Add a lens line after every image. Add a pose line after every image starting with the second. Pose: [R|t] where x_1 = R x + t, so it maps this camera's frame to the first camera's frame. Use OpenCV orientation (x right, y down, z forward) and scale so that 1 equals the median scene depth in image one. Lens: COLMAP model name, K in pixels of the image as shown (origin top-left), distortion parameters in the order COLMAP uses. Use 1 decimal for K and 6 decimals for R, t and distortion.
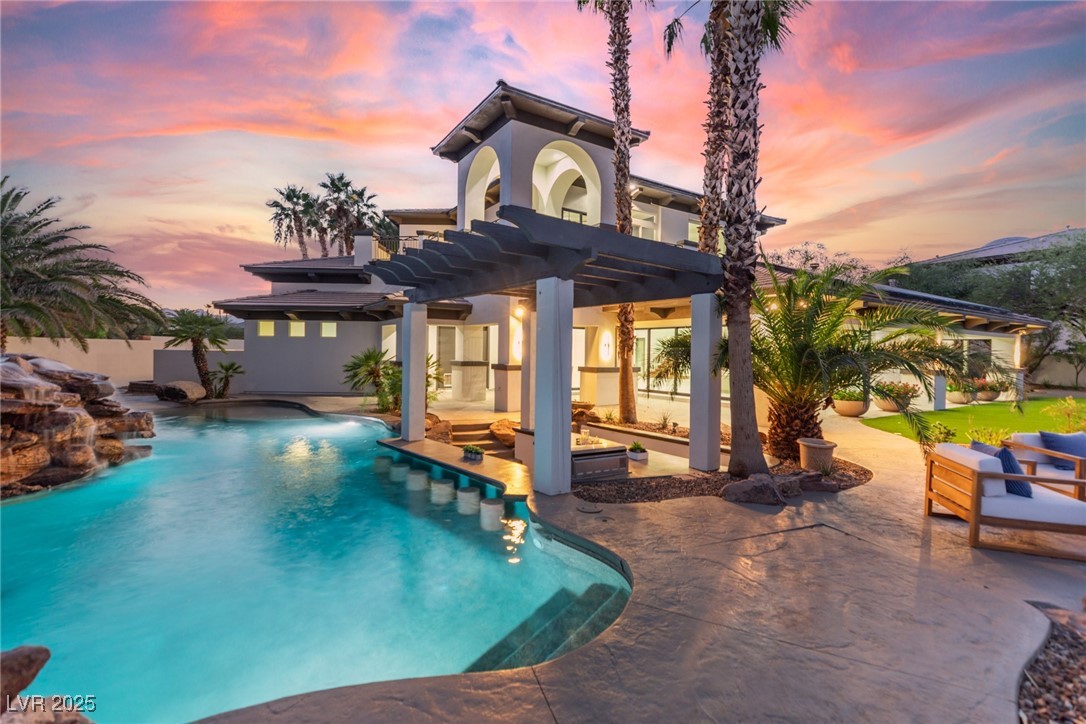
lens RADIAL K [[493.2, 0, 543.0], [0, 493.2, 362.0], [0, 0, 1]] dist [-0.000873, 0.000063]
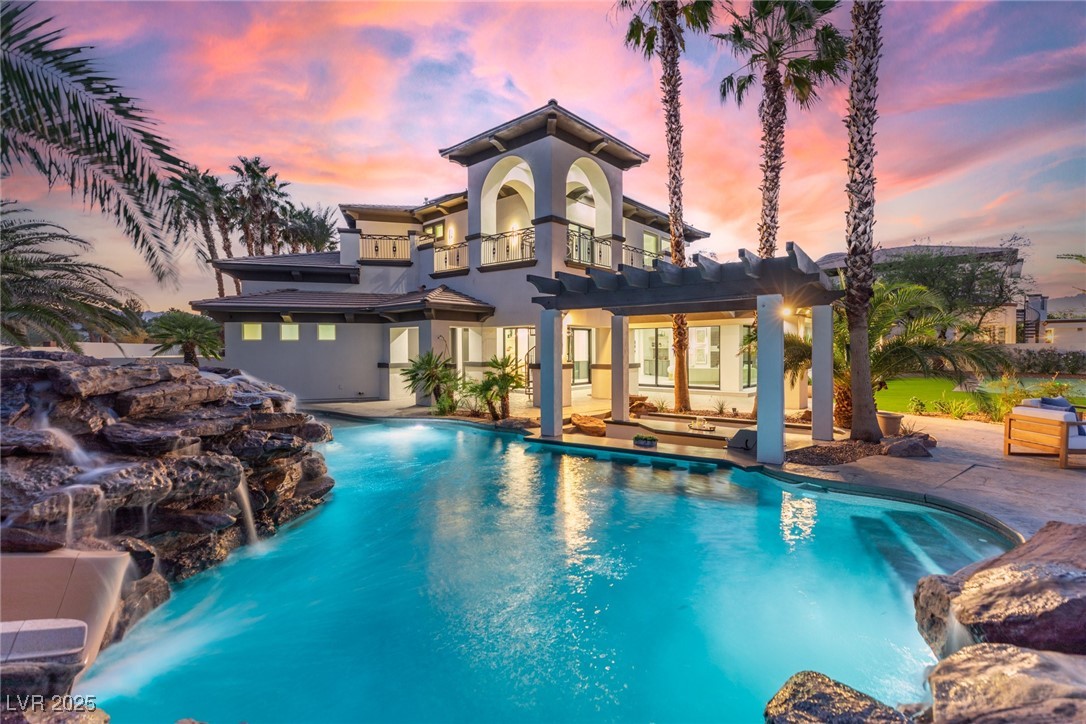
lens RADIAL K [[493.2, 0, 543.0], [0, 493.2, 362.0], [0, 0, 1]] dist [-0.000873, 0.000063]
pose [[0.962574, -0.025575, 0.269811, -0.397917], [0.024096, 0.999671, 0.008796, -0.009420], [-0.269947, -0.001965, 0.962873, -0.029962]]
